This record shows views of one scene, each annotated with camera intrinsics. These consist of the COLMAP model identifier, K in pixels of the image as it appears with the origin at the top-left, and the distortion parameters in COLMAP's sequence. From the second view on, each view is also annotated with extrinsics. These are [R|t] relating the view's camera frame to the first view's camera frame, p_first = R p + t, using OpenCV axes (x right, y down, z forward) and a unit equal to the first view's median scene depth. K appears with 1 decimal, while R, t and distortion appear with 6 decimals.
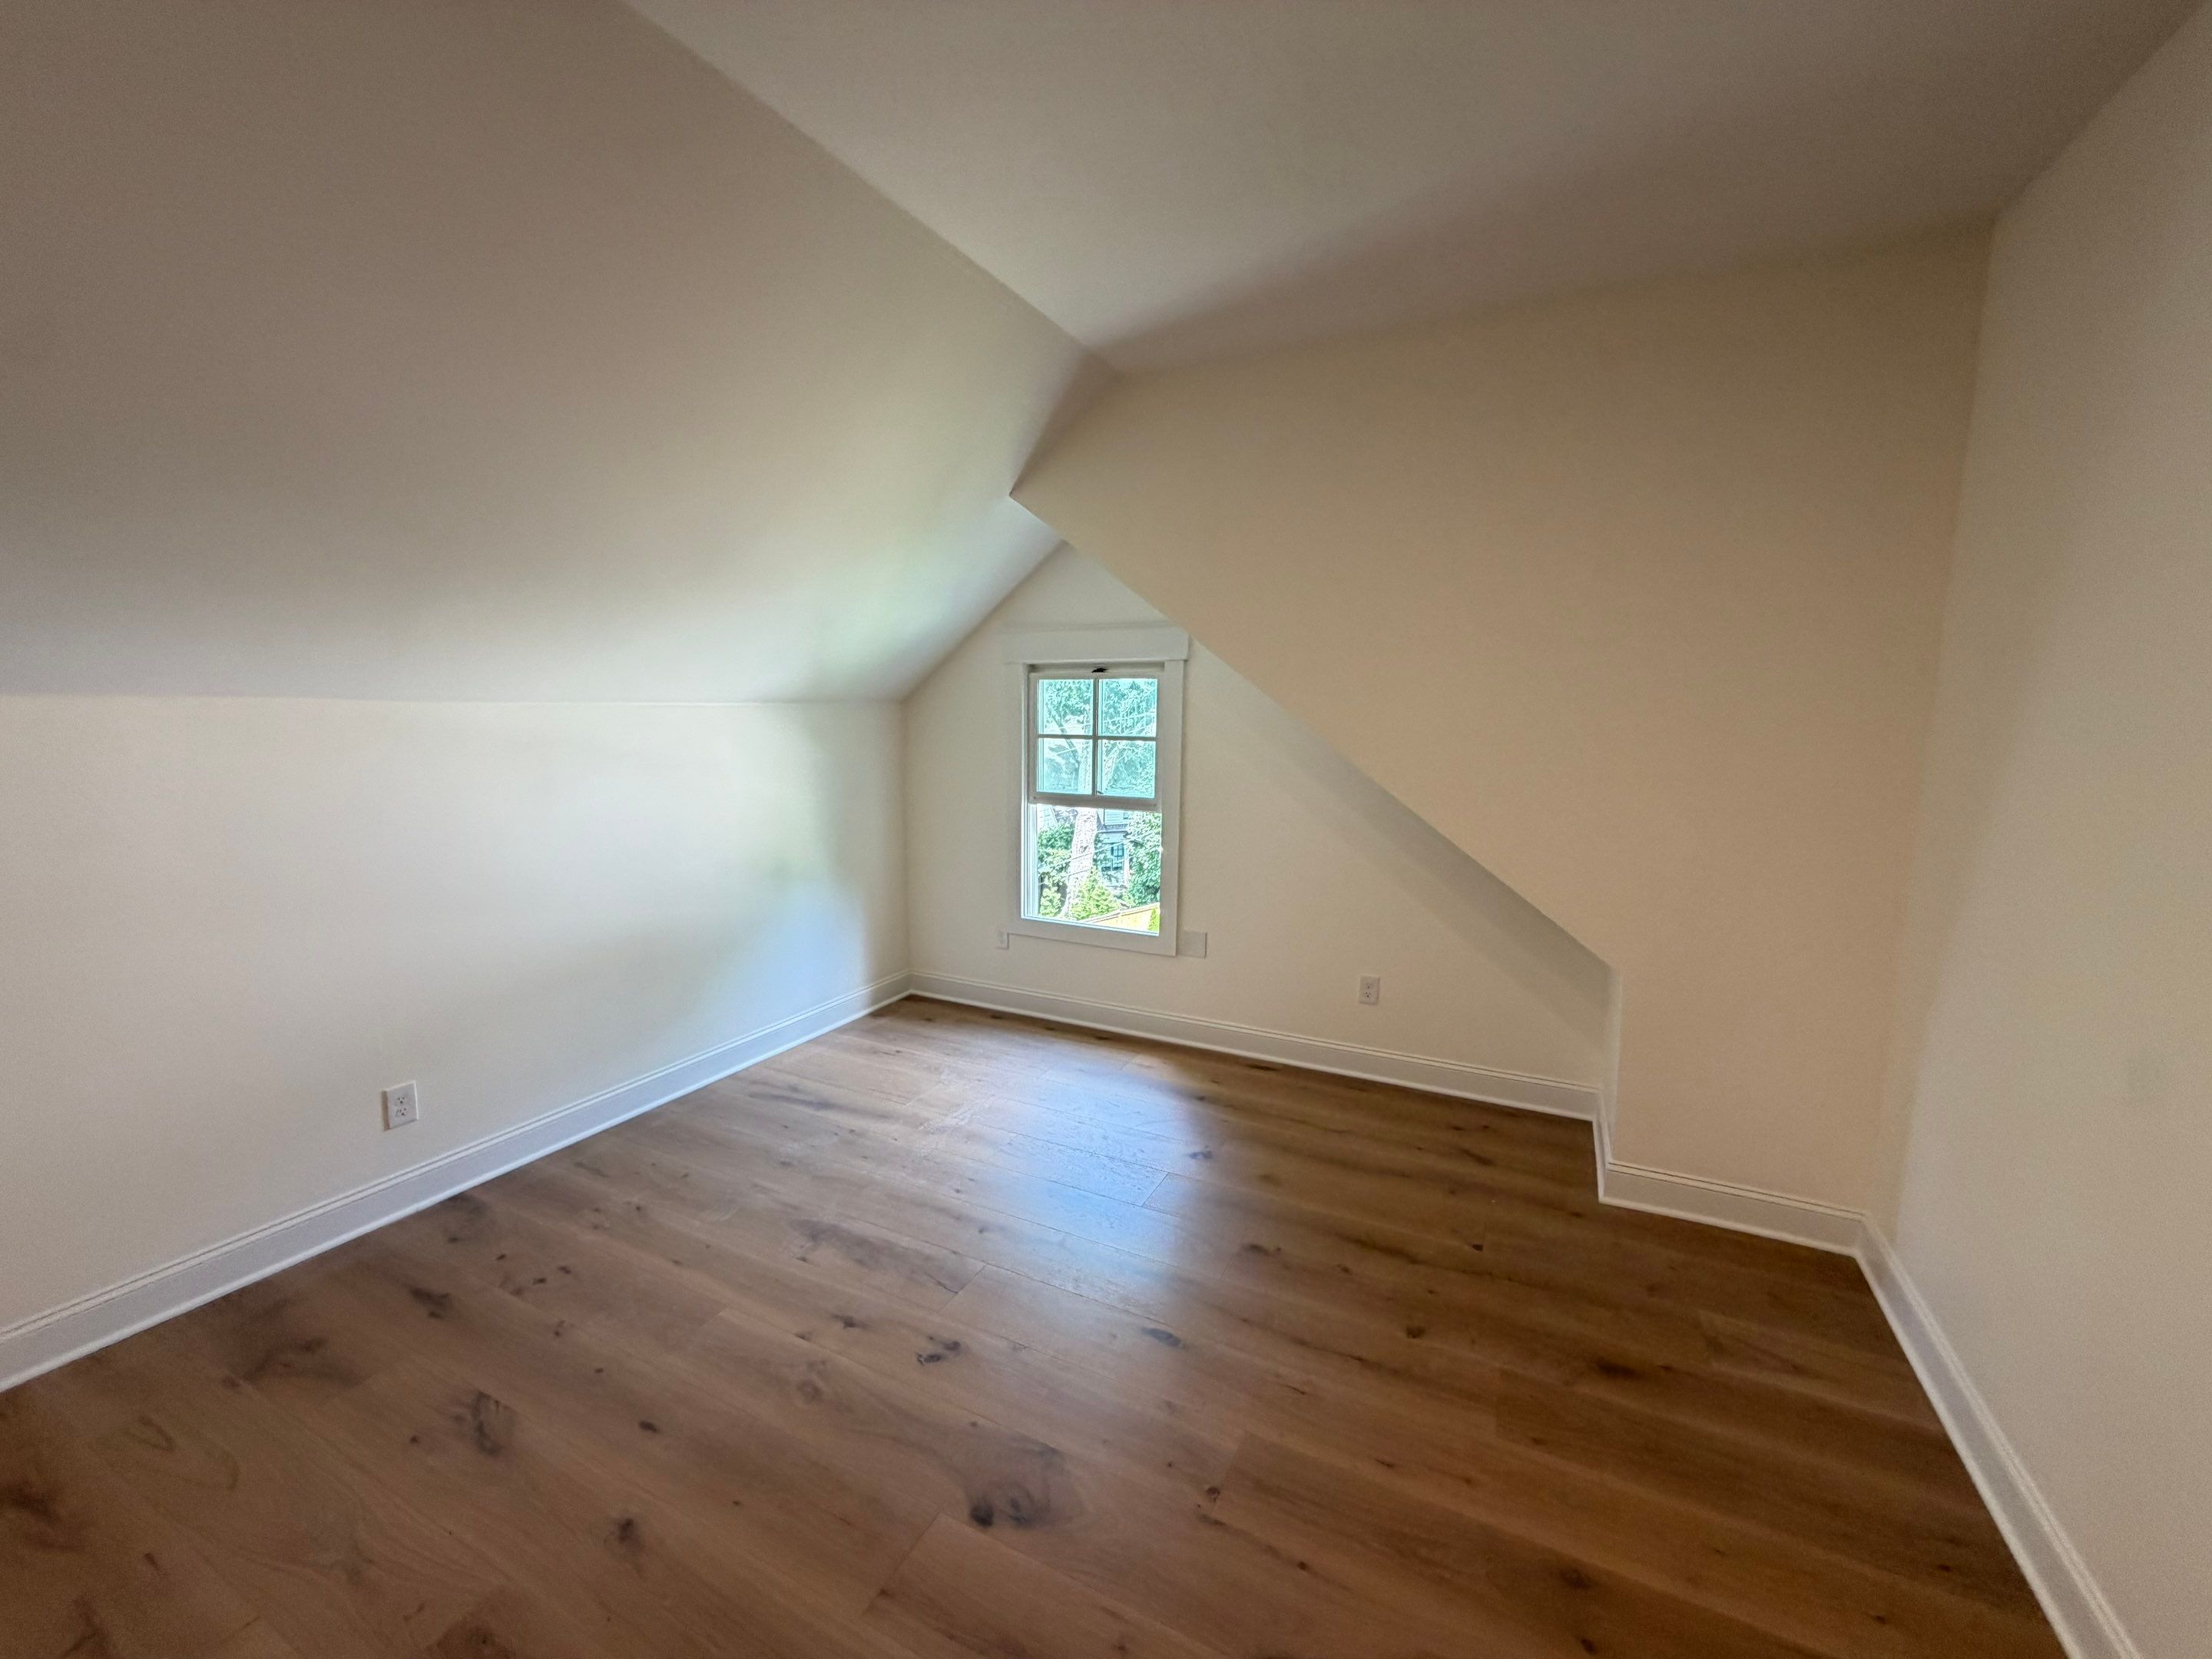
lens RADIAL K [[879.9, 0, 1105.9], [0, 879.9, 834.0], [0, 0, 1]] dist [0.000557, 0.000156]
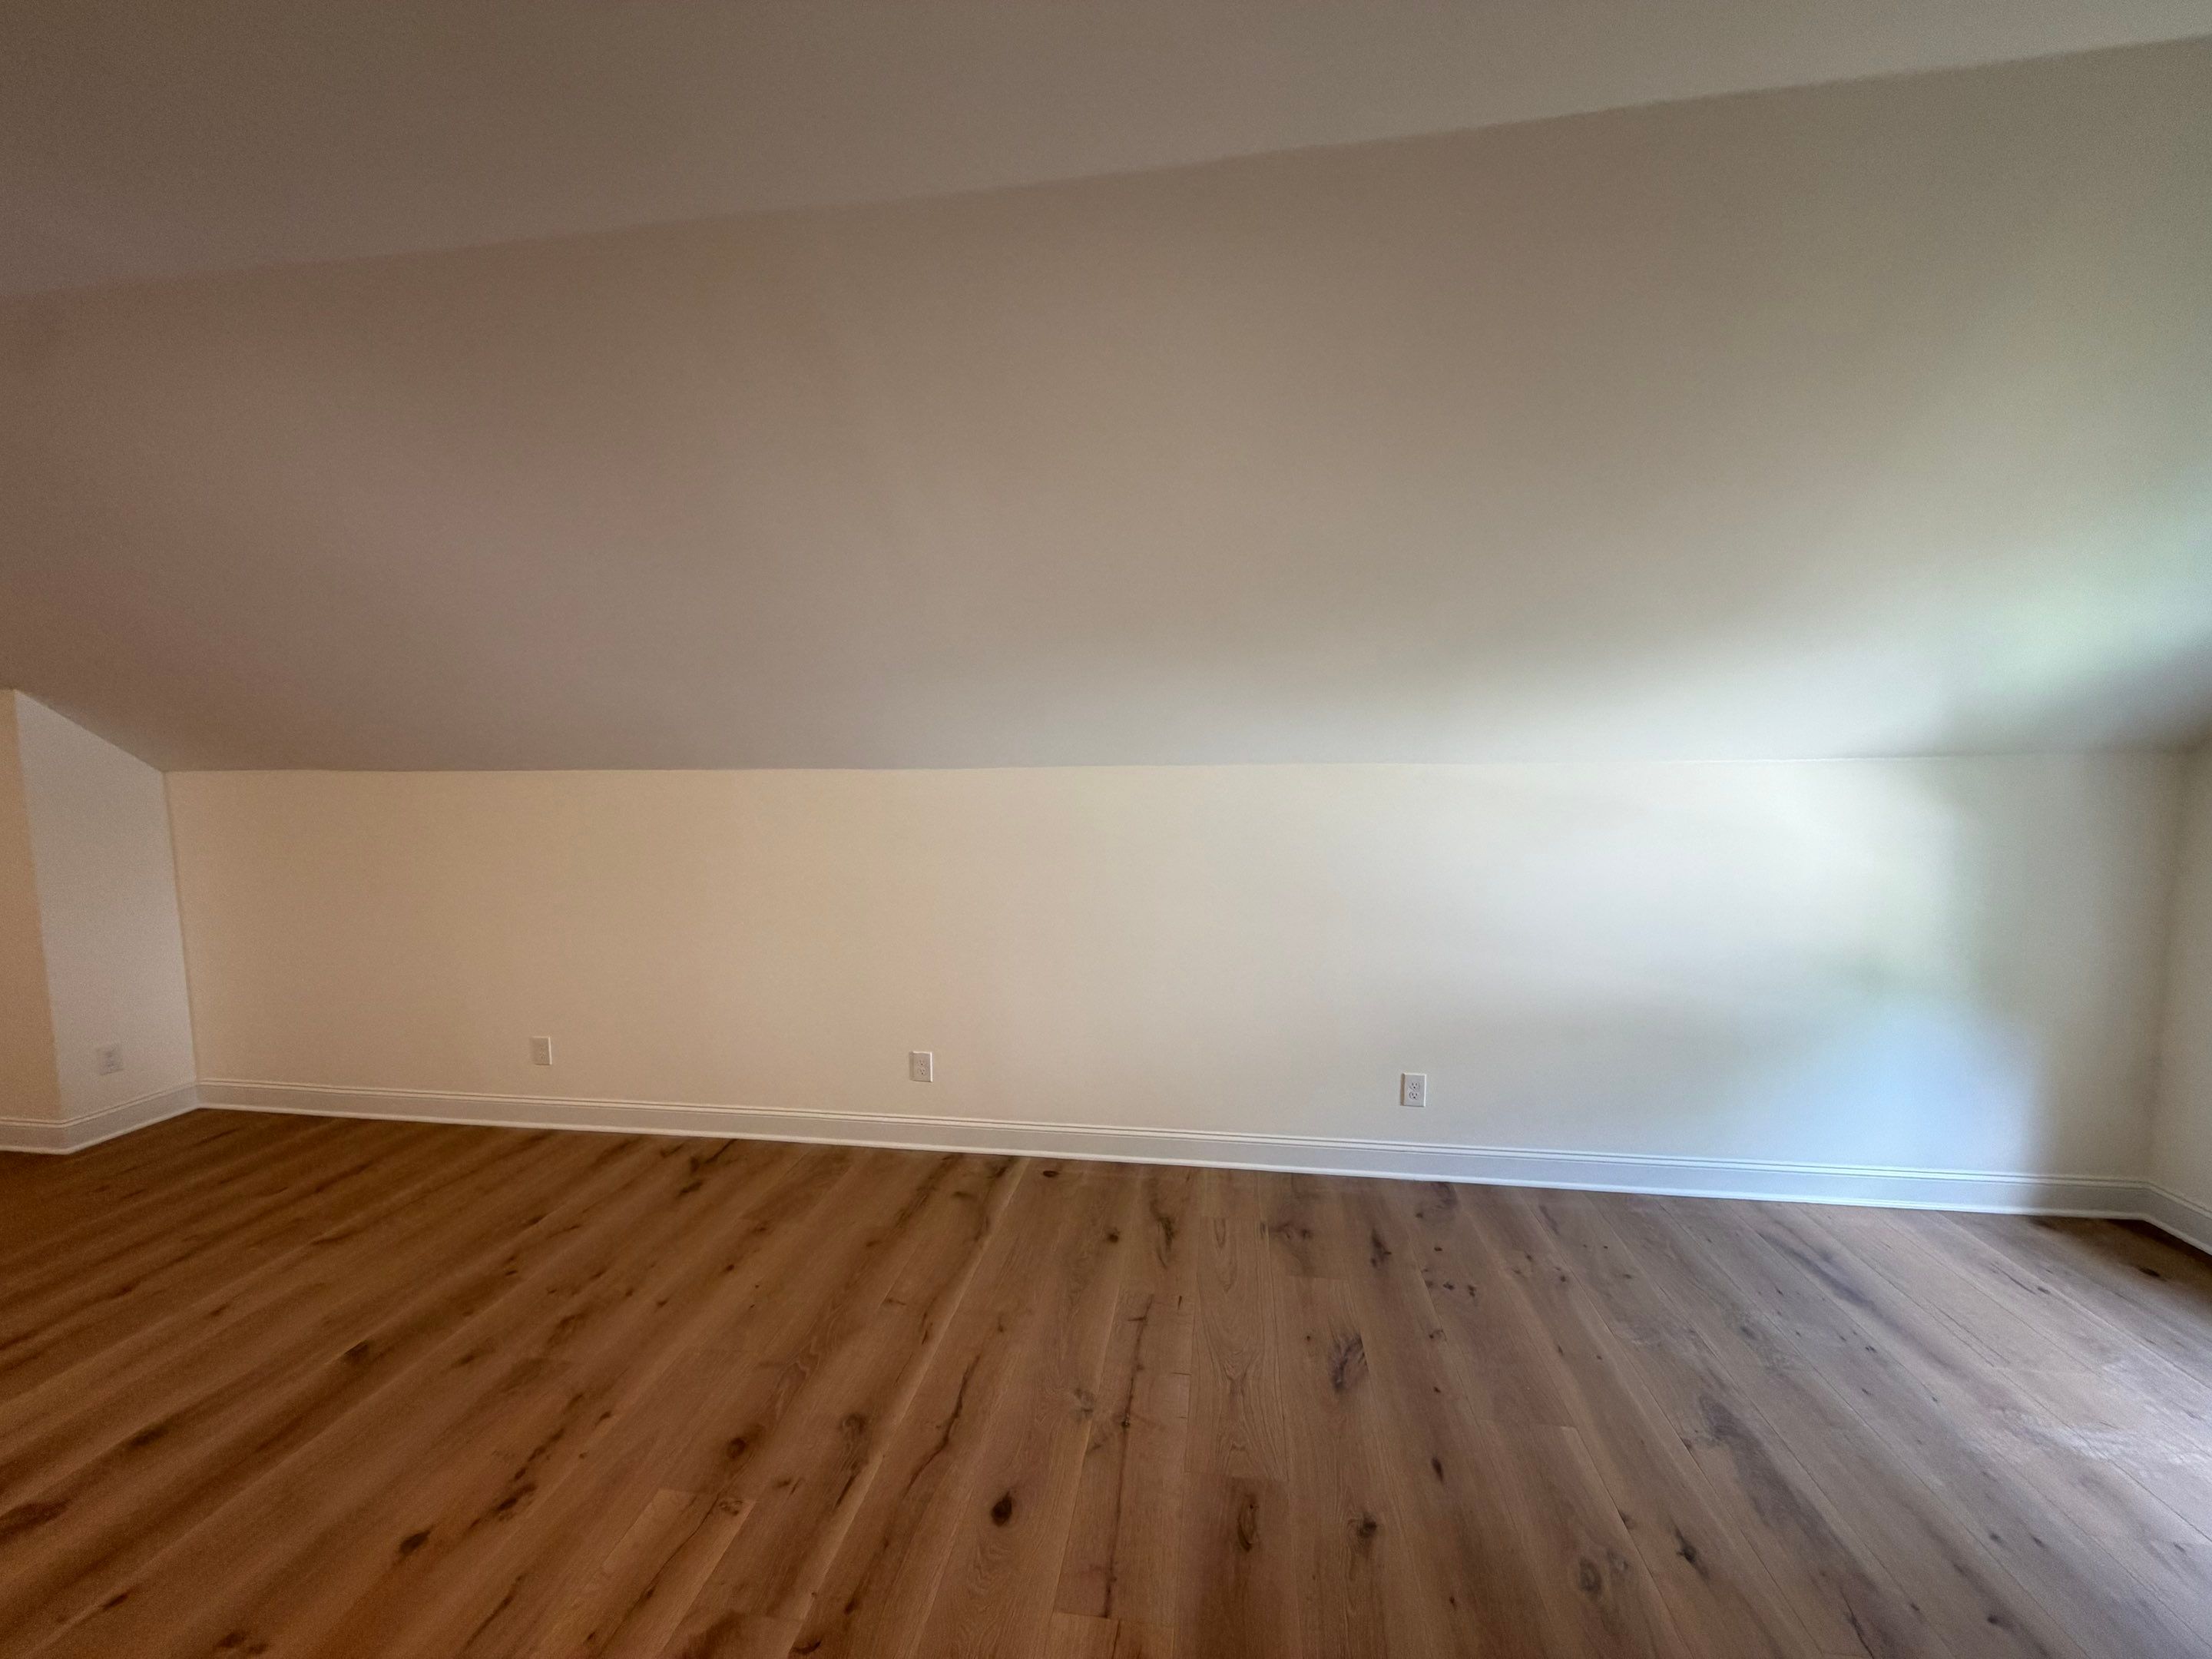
lens RADIAL K [[879.9, 0, 1104.8], [0, 879.9, 832.3], [0, 0, 1]] dist [0.000557, 0.000156]
pose [[0.316007, 0.073983, -0.945868, 0.152707], [-0.119856, 0.992081, 0.037555, -0.033137], [0.941156, 0.101500, 0.322372, 0.118988]]
